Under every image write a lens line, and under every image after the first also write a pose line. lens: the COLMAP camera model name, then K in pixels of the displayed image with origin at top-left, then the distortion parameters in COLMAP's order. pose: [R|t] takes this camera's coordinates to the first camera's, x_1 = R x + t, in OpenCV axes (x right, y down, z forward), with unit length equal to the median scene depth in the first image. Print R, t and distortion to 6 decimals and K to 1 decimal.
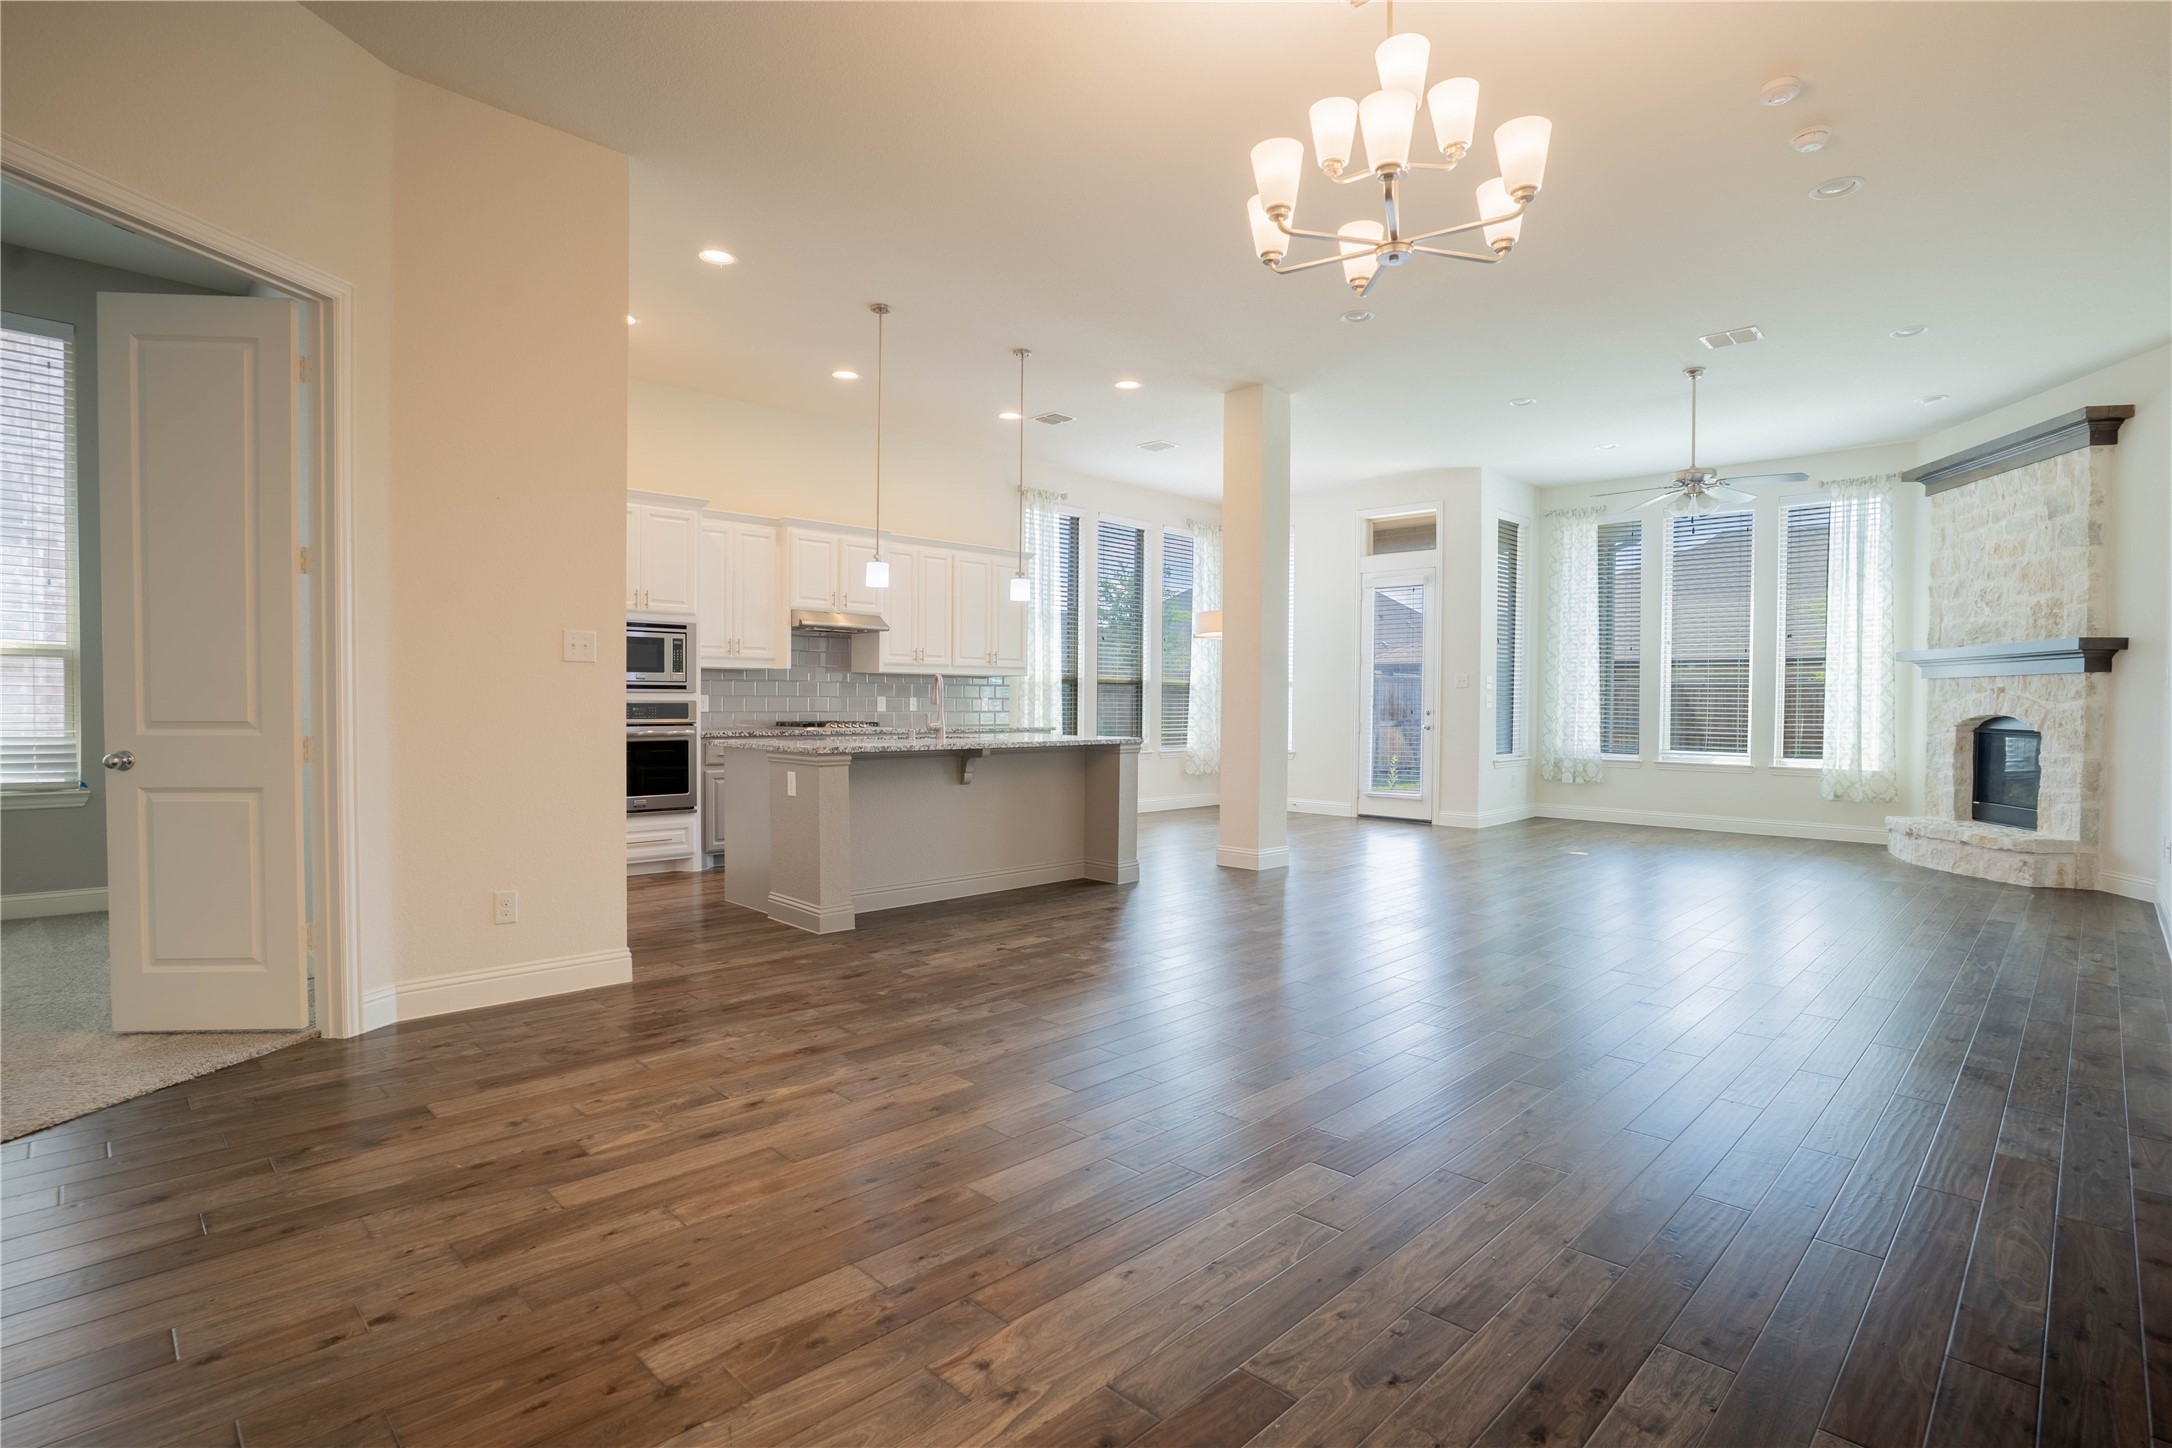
lens RADIAL K [[1058.7, 0, 1090.7], [0, 1058.7, 726.9], [0, 0, 1]] dist [-0.068668, 0.027885]
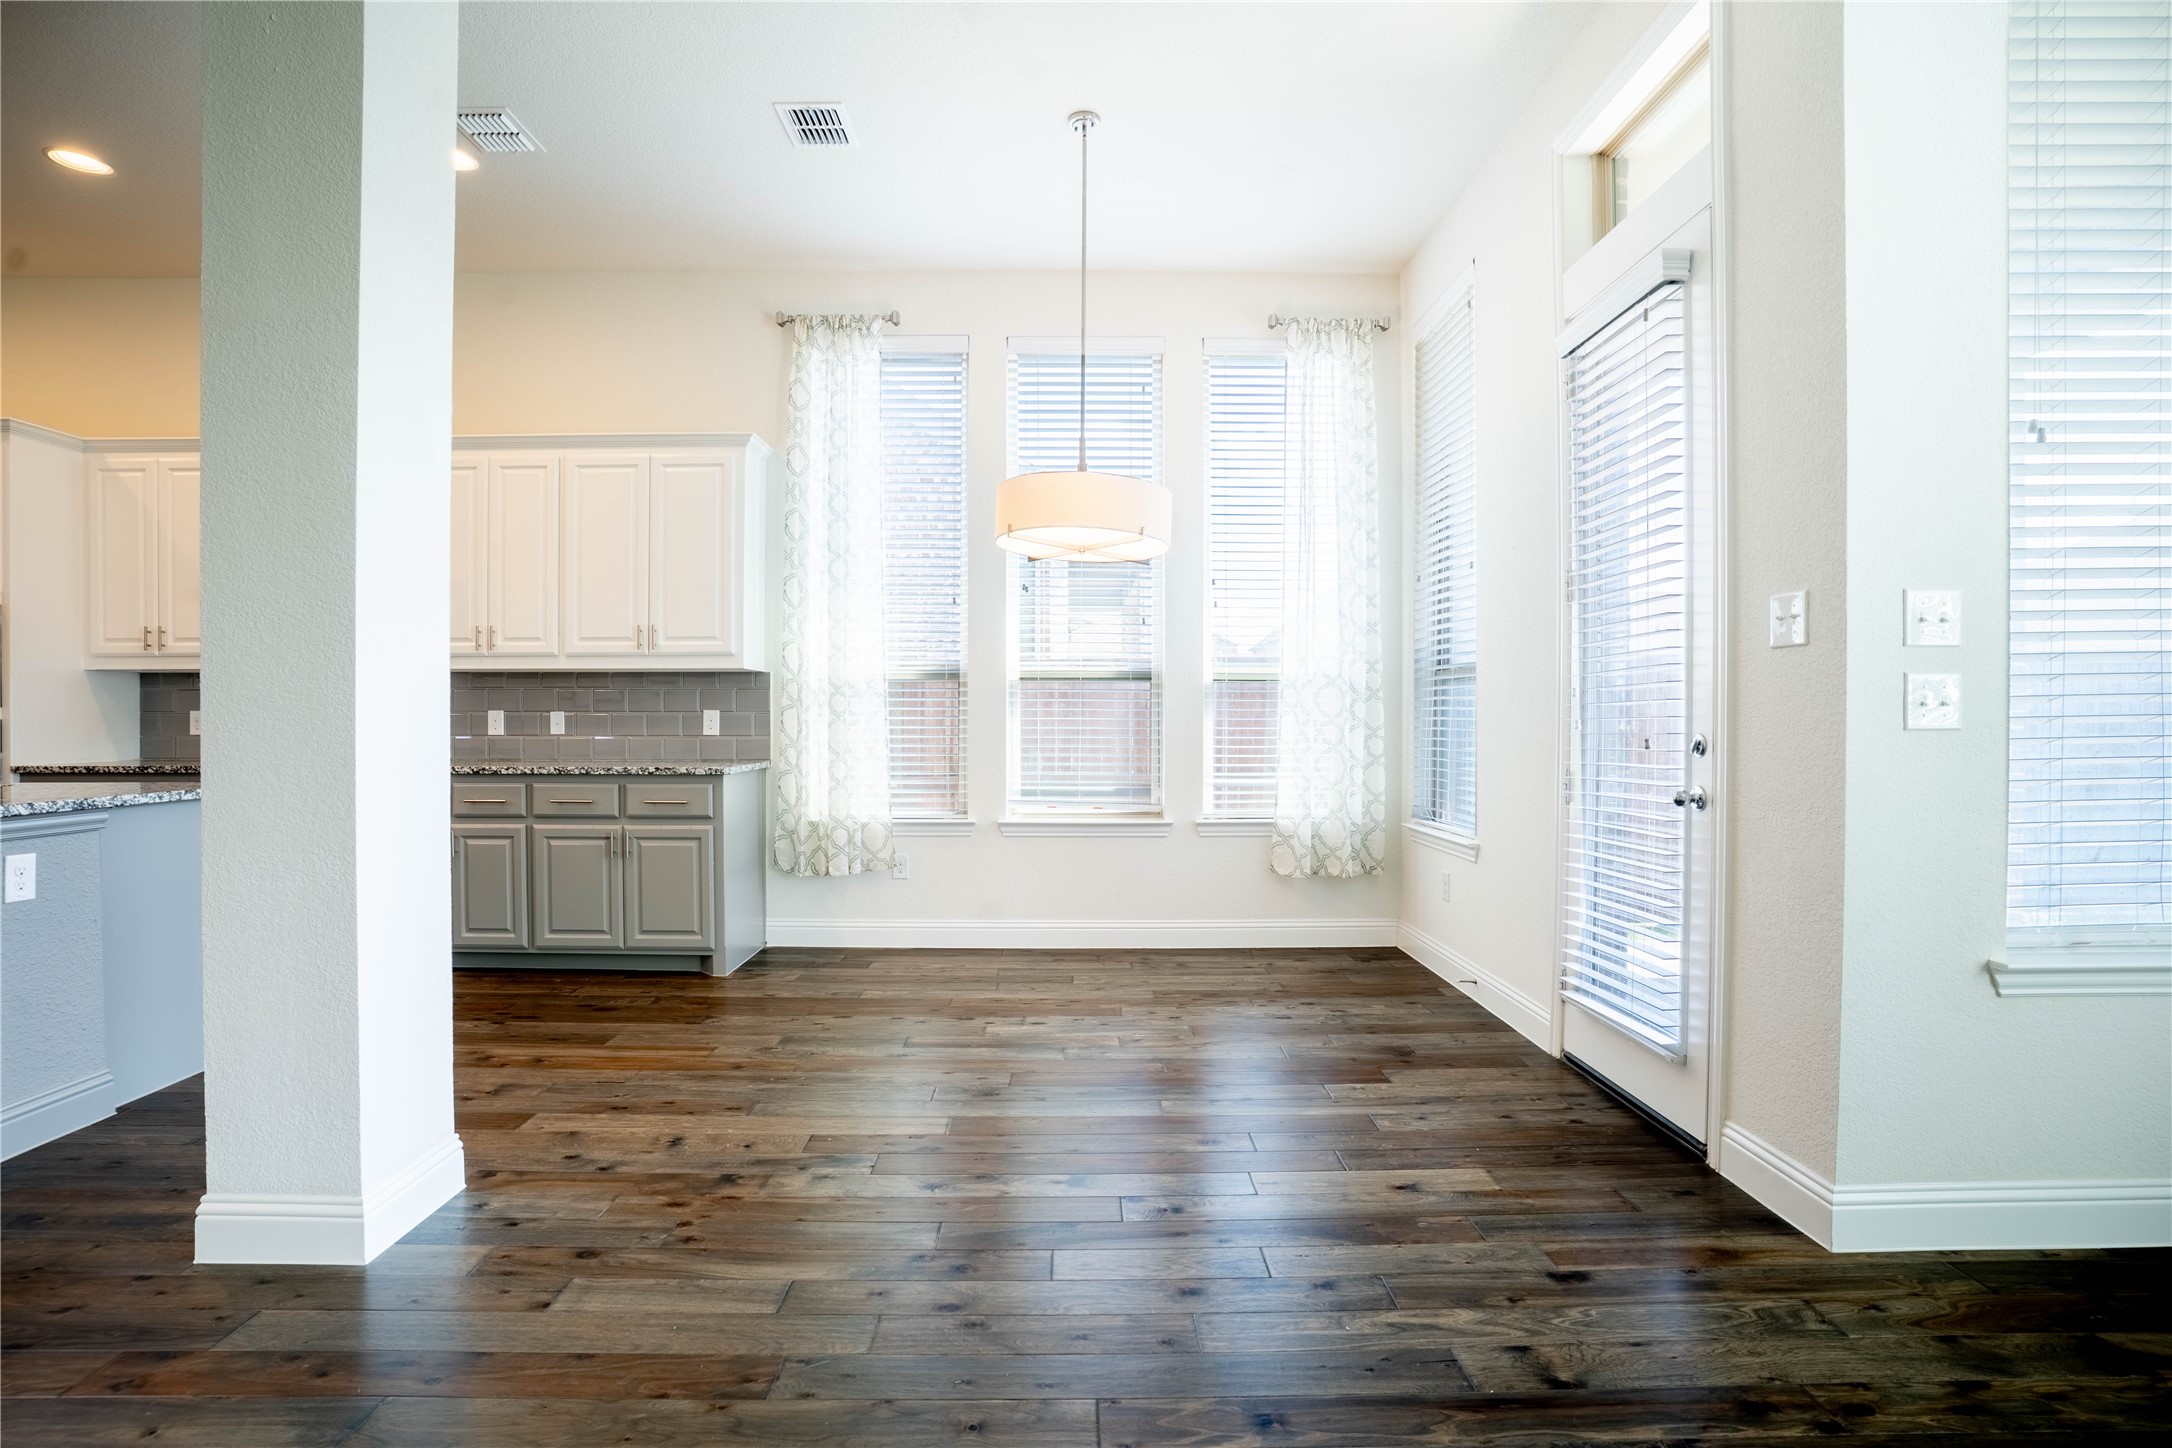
lens RADIAL K [[1058.7, 0, 1089.5], [0, 1058.7, 725.5], [0, 0, 1]] dist [-0.068668, 0.027885]
pose [[0.708362, -0.002873, -0.705843, 0.540161], [-0.011876, 0.999802, -0.015988, -0.017264], [0.705749, 0.019707, 0.708188, 0.953612]]
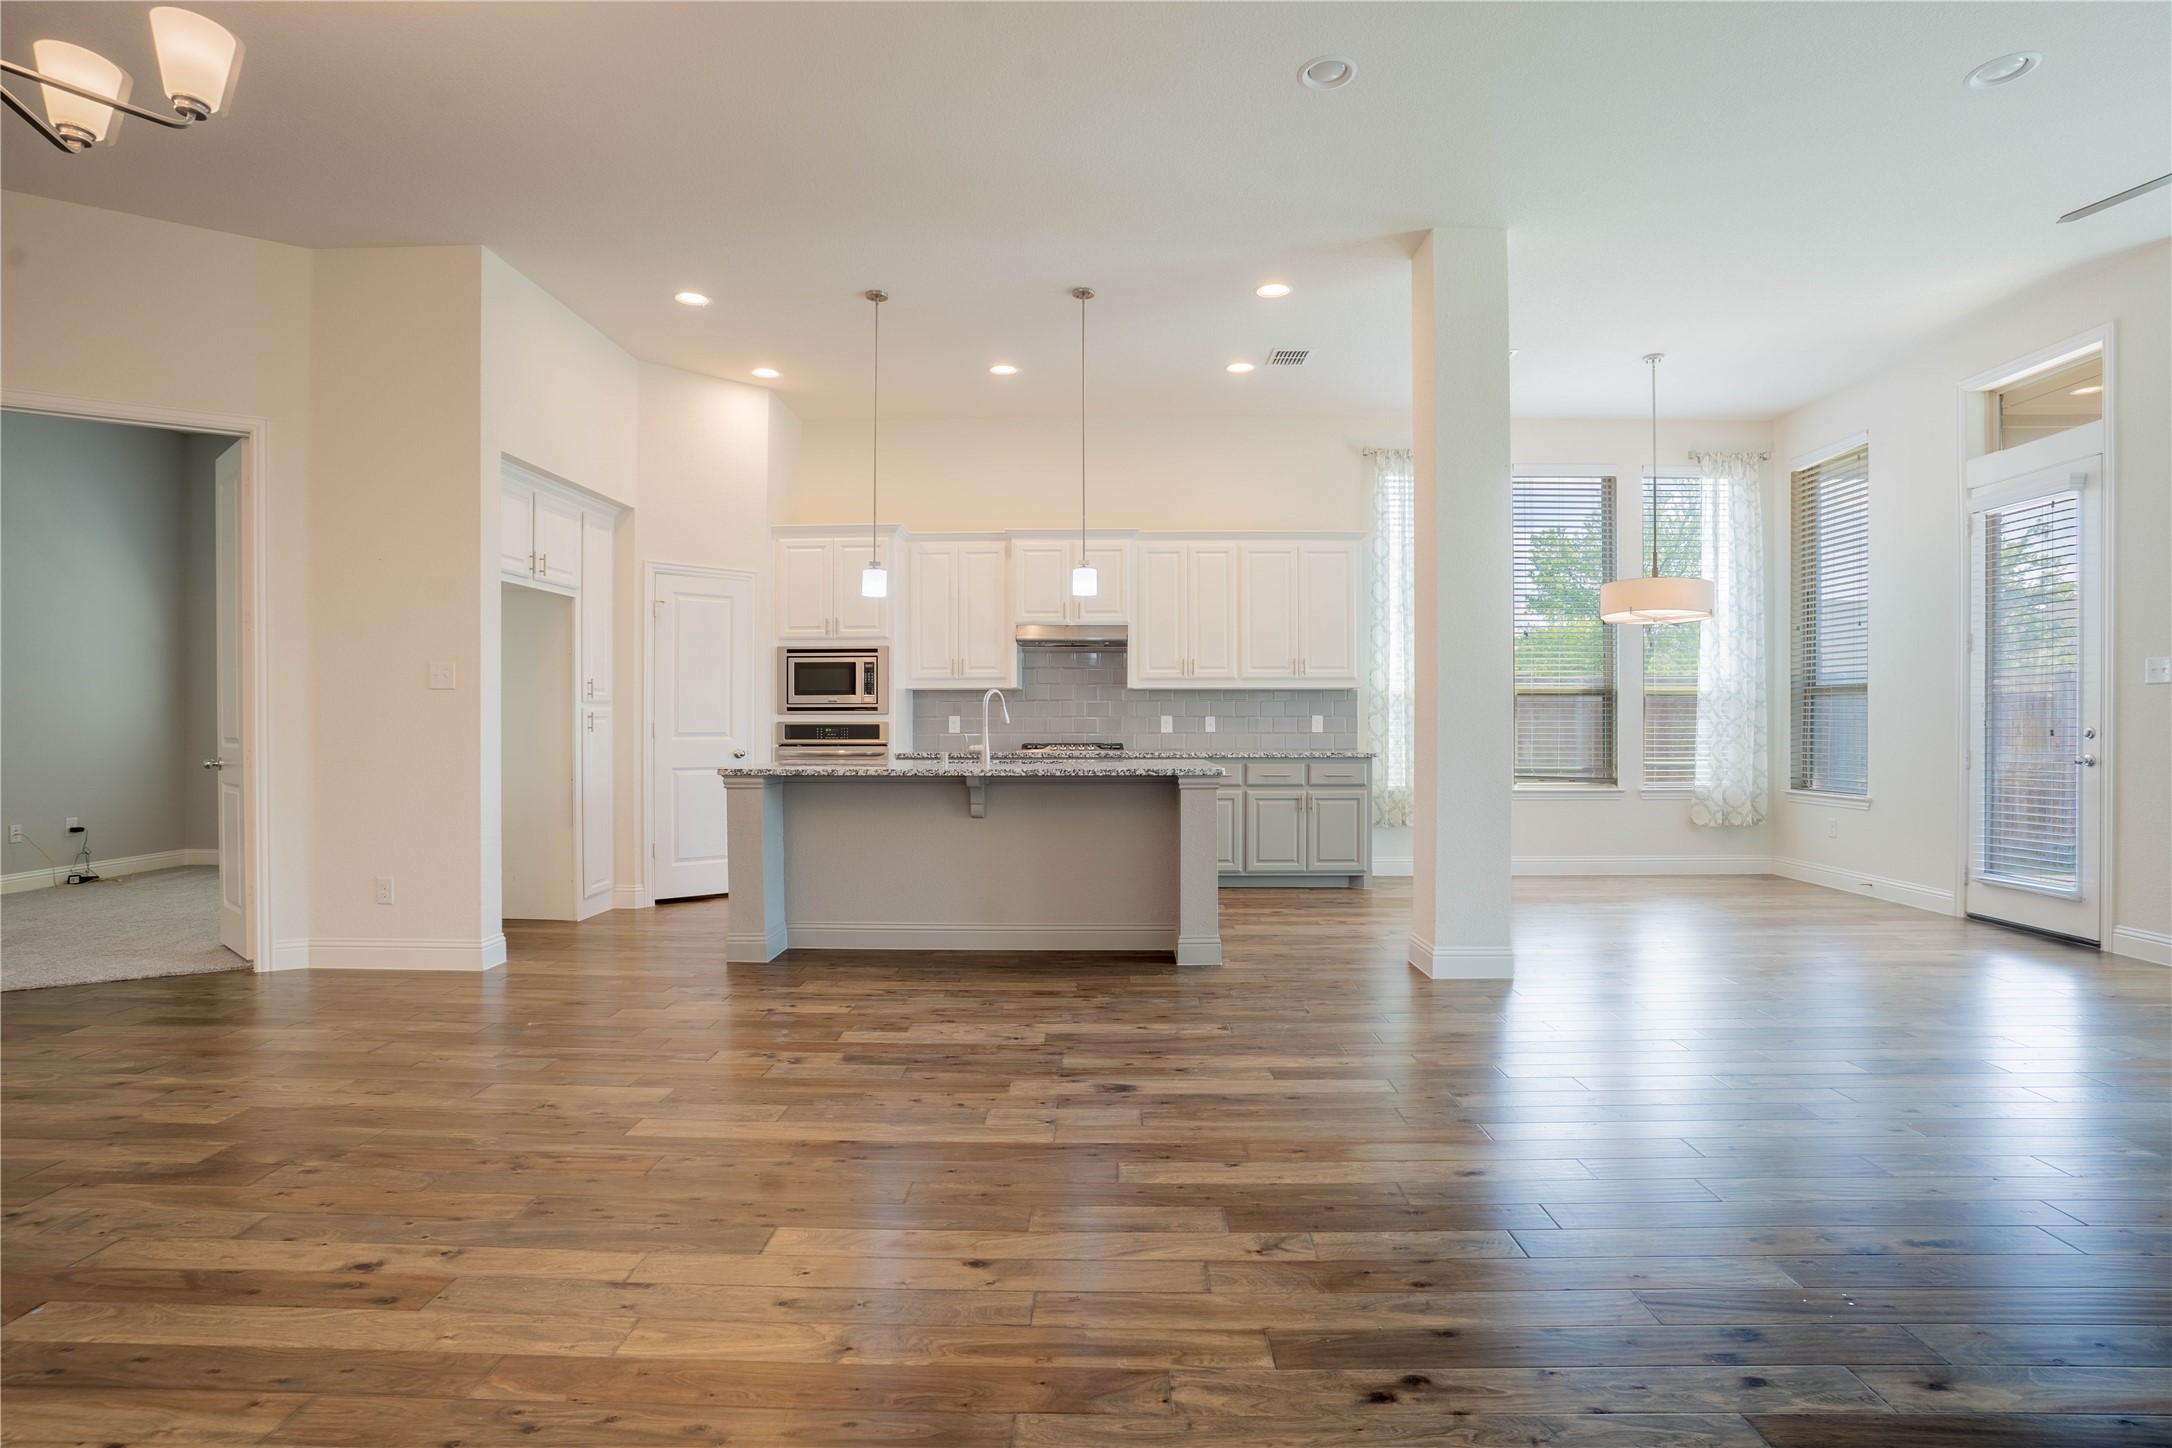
lens RADIAL K [[1058.7, 0, 1090.7], [0, 1058.7, 724.6], [0, 0, 1]] dist [-0.068668, 0.027885]
pose [[0.688871, -0.007375, -0.724846, 0.467222], [-0.010940, 0.999729, -0.020569, -0.002867], [0.724801, 0.022099, 0.688604, 0.399754]]
